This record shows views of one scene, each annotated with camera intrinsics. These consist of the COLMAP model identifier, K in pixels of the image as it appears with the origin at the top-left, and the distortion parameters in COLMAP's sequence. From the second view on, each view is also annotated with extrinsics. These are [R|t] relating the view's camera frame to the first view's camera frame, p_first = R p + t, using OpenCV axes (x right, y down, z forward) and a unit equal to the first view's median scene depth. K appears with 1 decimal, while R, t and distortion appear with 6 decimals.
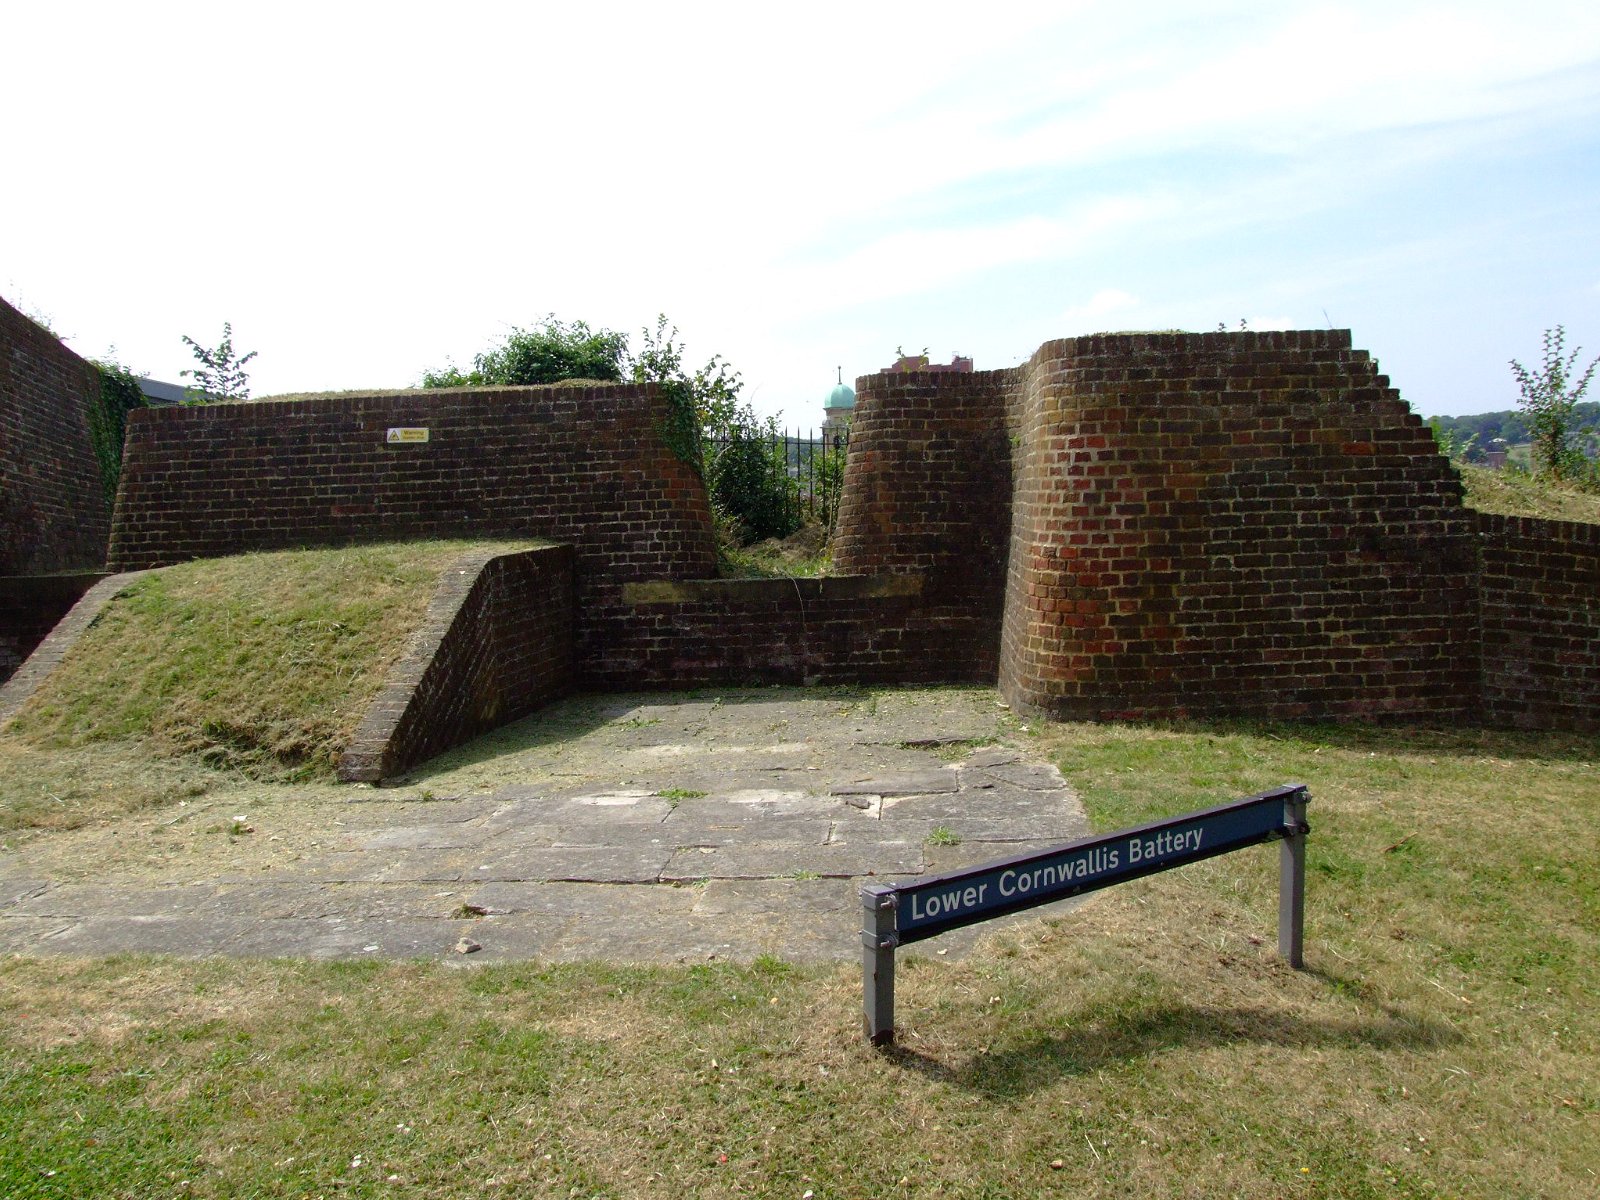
lens RADIAL K [[1216.7, 0, 812.8], [0, 1216.7, 602.0], [0, 0, 1]] dist [-0.128625, 0.077041]
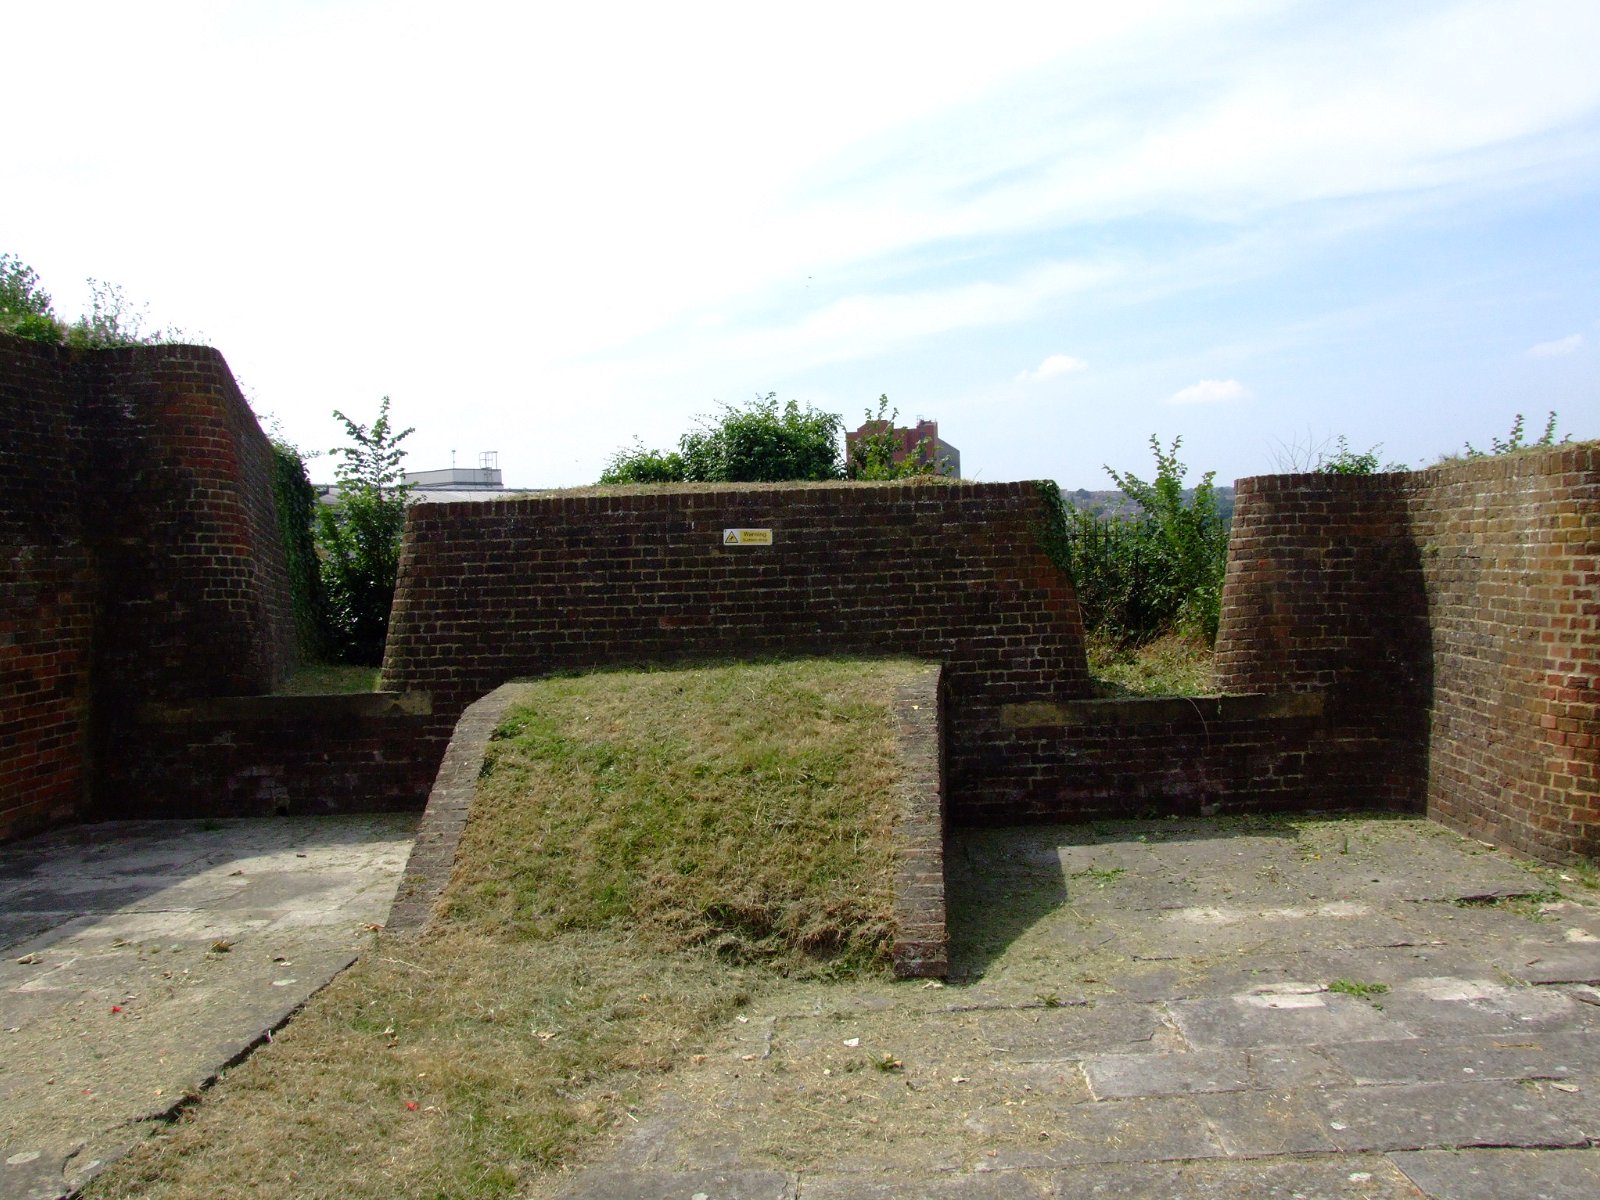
lens RADIAL K [[1216.7, 0, 808.7], [0, 1216.7, 613.5], [0, 0, 1]] dist [-0.128625, 0.077041]
pose [[0.999531, -0.001773, 0.030577, -0.326993], [0.003047, 0.999127, -0.041668, -0.046072], [-0.030476, 0.041741, 0.998664, 0.104177]]
